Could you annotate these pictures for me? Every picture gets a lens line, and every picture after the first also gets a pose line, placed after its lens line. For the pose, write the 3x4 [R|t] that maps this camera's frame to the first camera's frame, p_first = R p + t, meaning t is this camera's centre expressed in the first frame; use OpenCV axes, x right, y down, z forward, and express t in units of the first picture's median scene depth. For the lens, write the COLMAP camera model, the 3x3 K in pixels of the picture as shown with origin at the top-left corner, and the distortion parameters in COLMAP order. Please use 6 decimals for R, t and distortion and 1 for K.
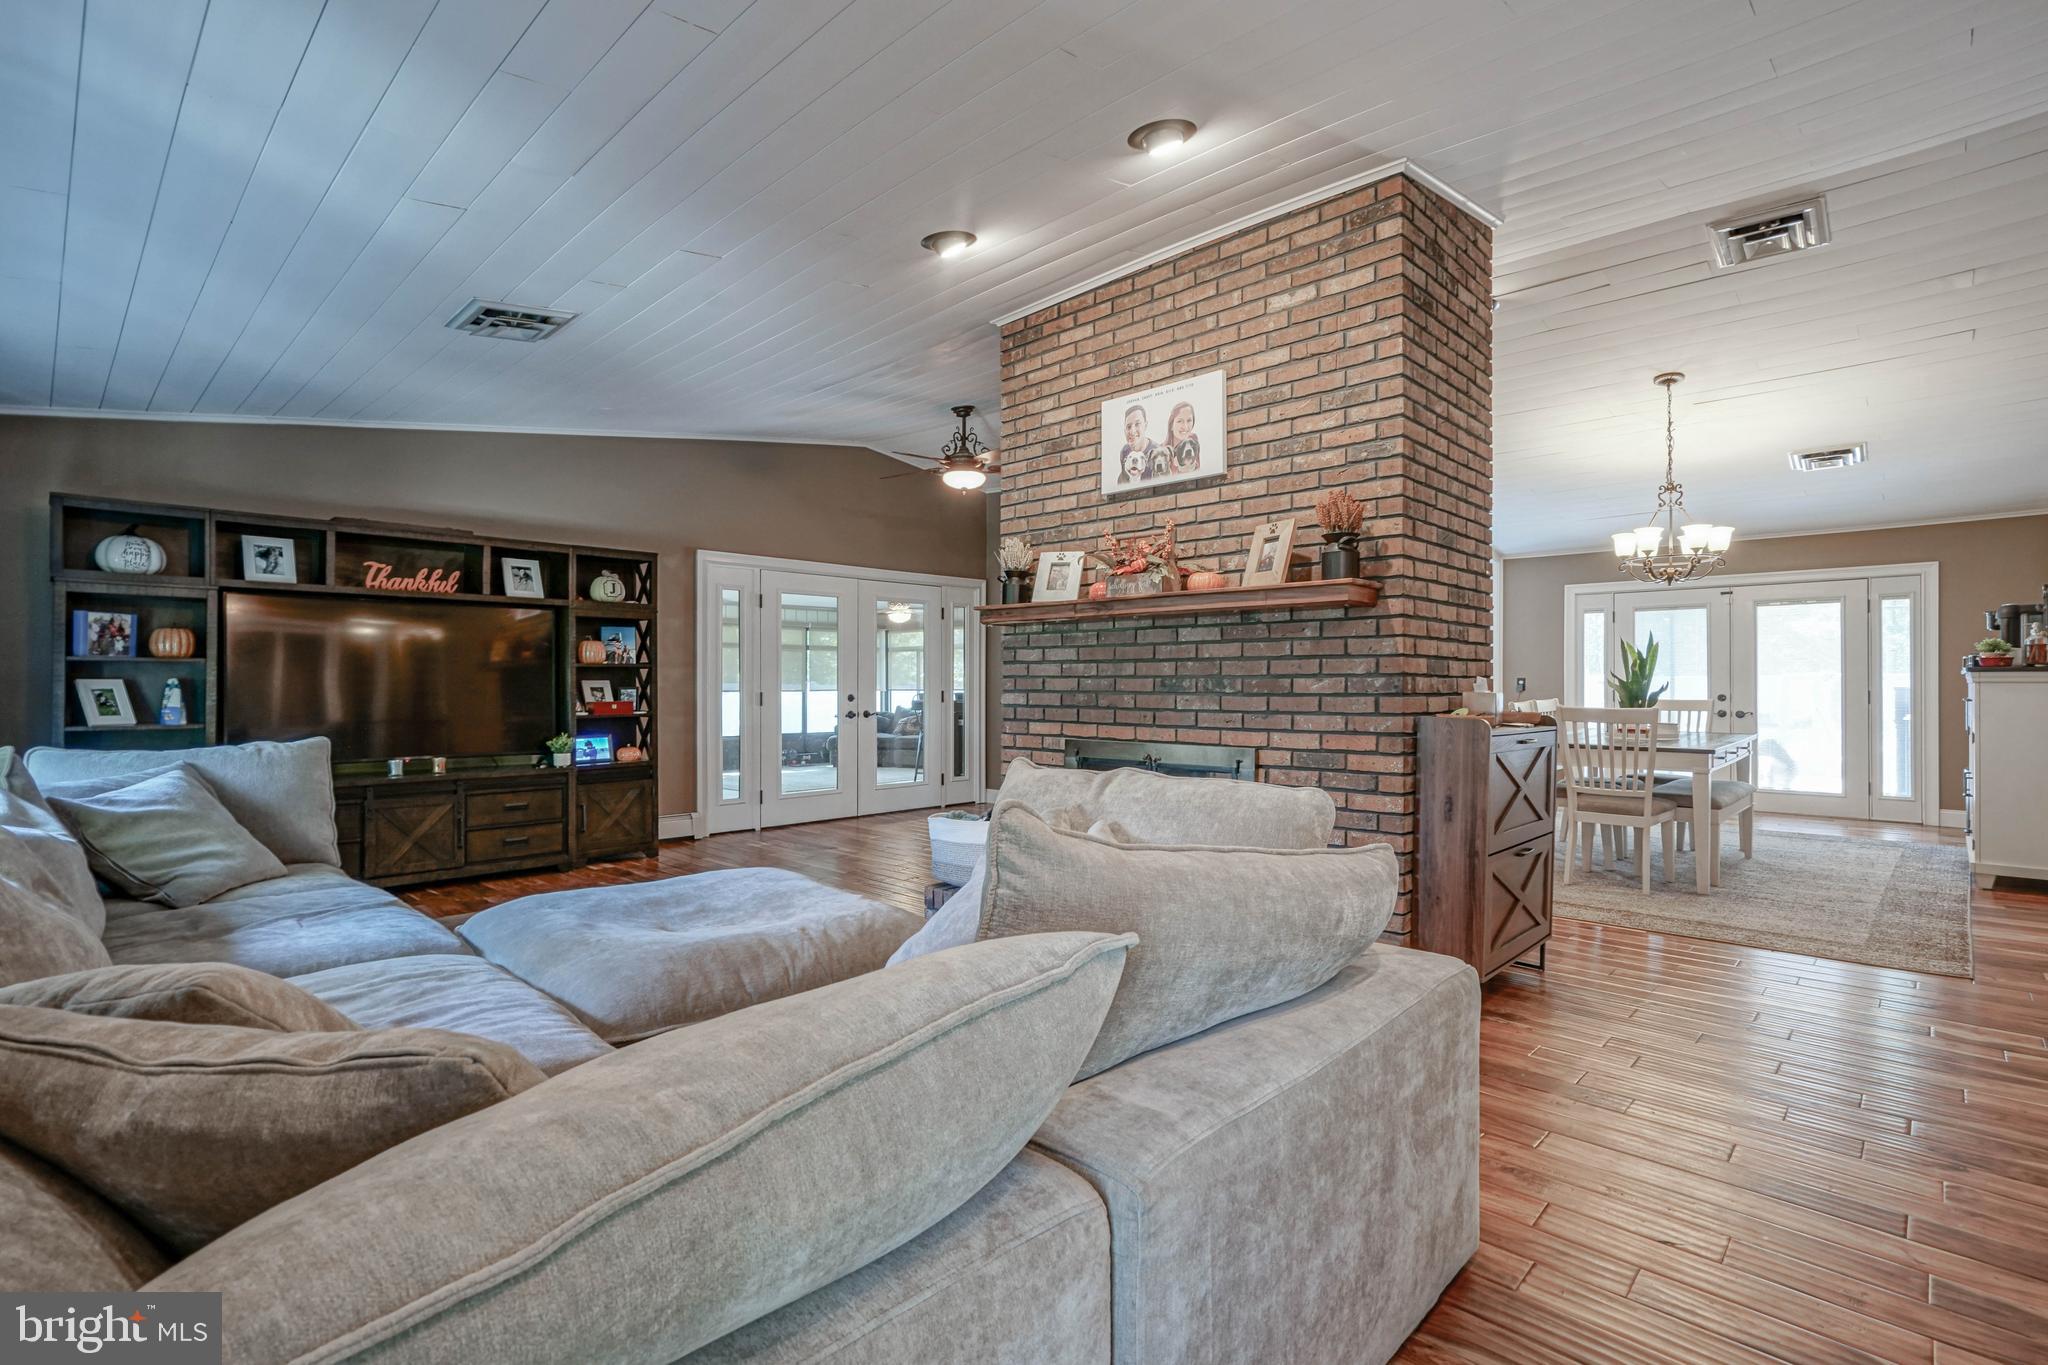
lens RADIAL K [[964.7, 0, 1028.8], [0, 964.7, 689.3], [0, 0, 1]] dist [0.002190, 0.003441]
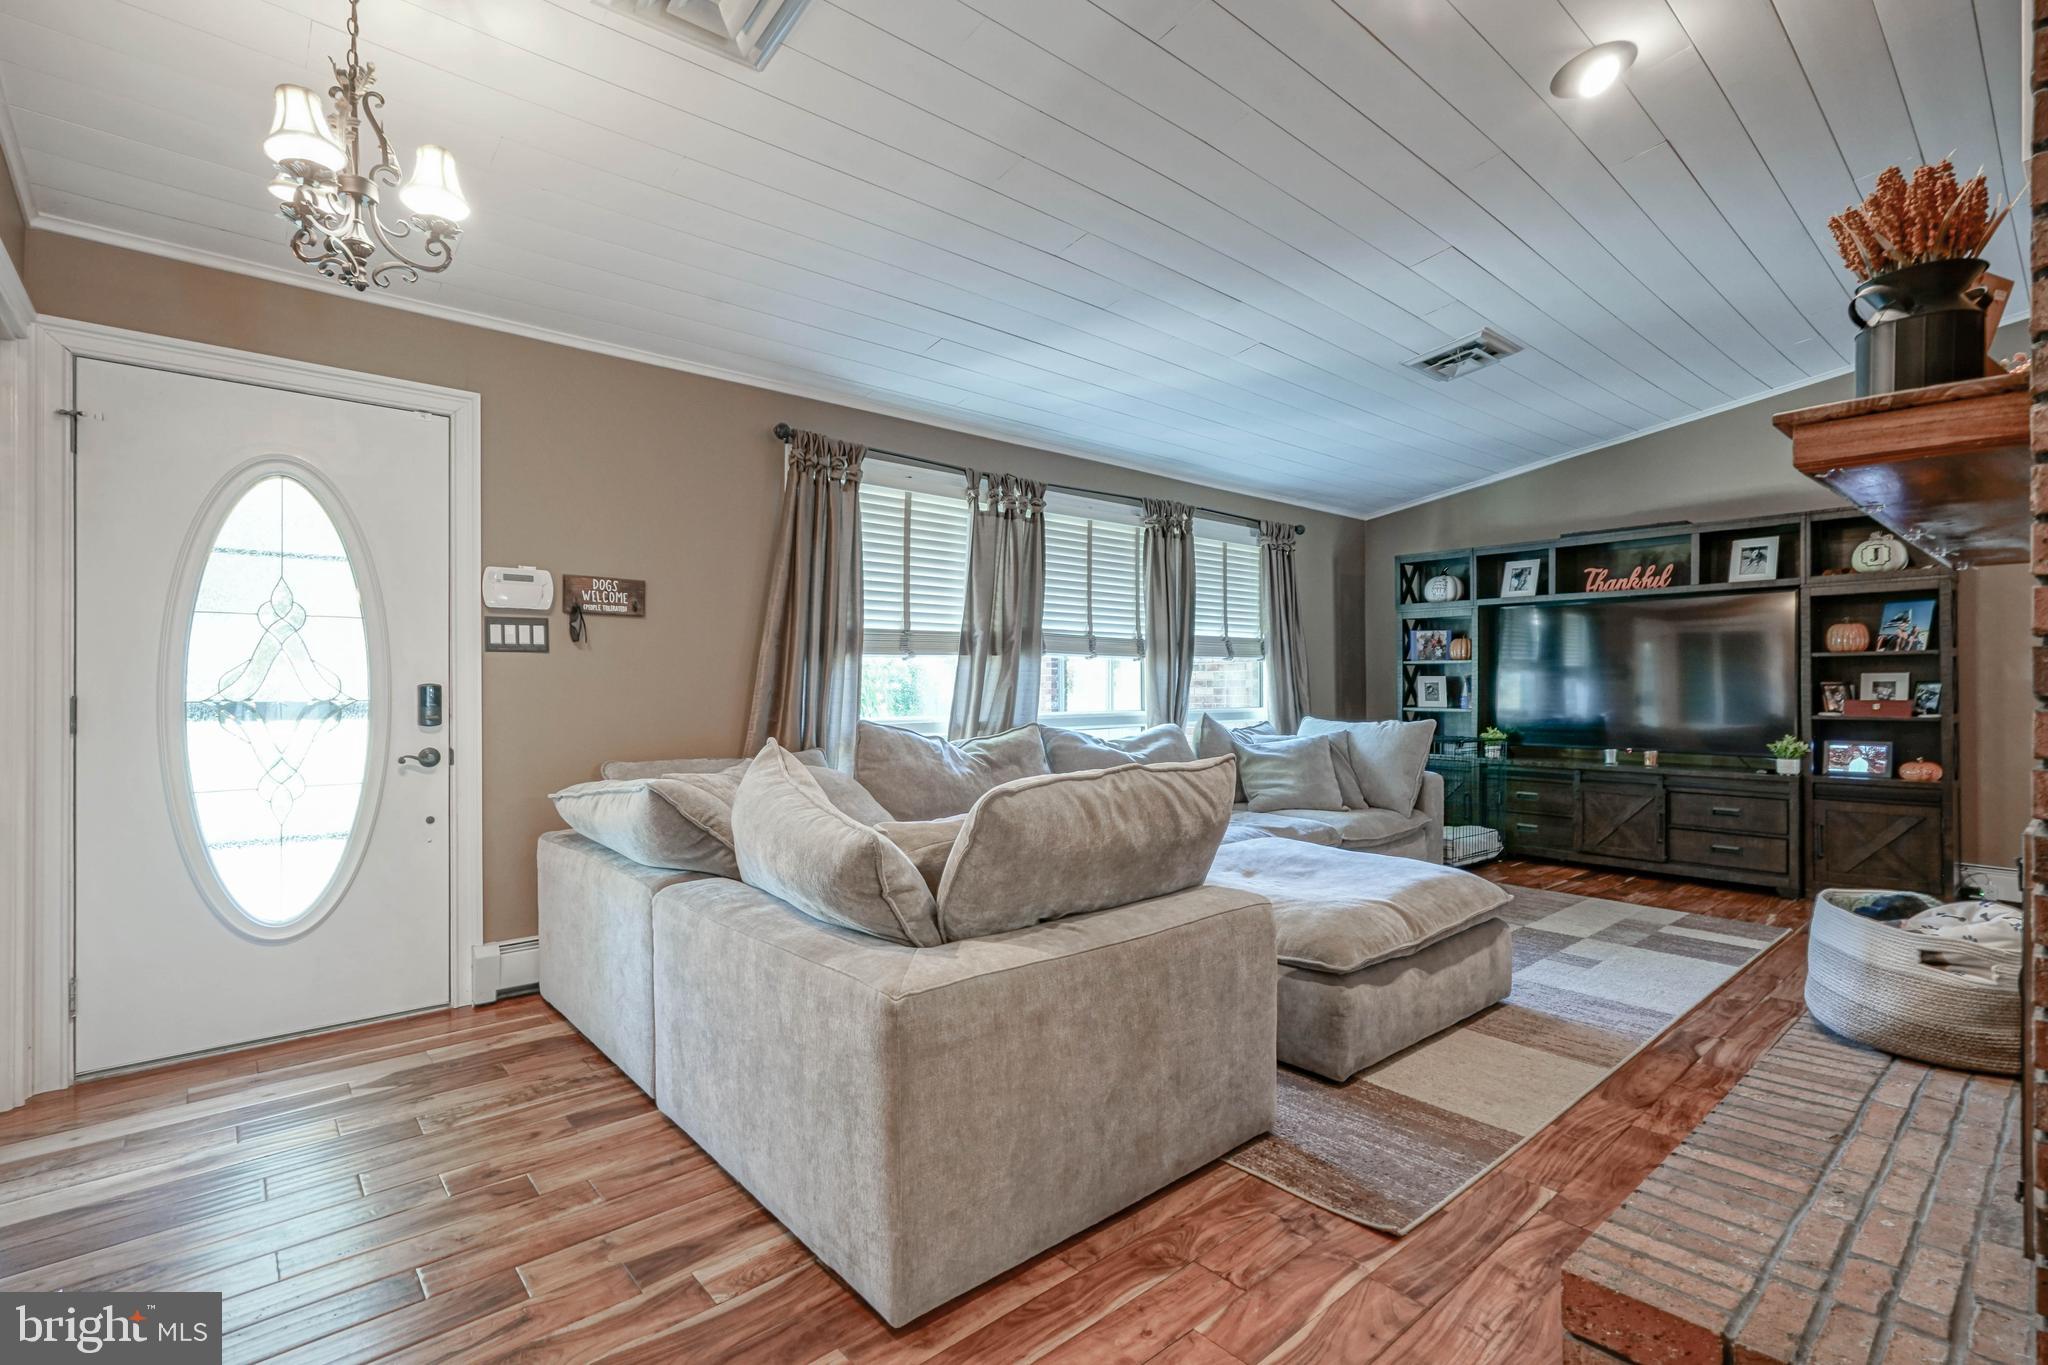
lens RADIAL K [[964.7, 0, 1028.4], [0, 964.7, 682.6], [0, 0, 1]] dist [0.002190, 0.003441]
pose [[-0.080536, 0.000850, -0.996751, 0.576638], [-0.001967, 0.999998, 0.001012, -0.001000], [0.996750, 0.002042, -0.080534, 0.541854]]
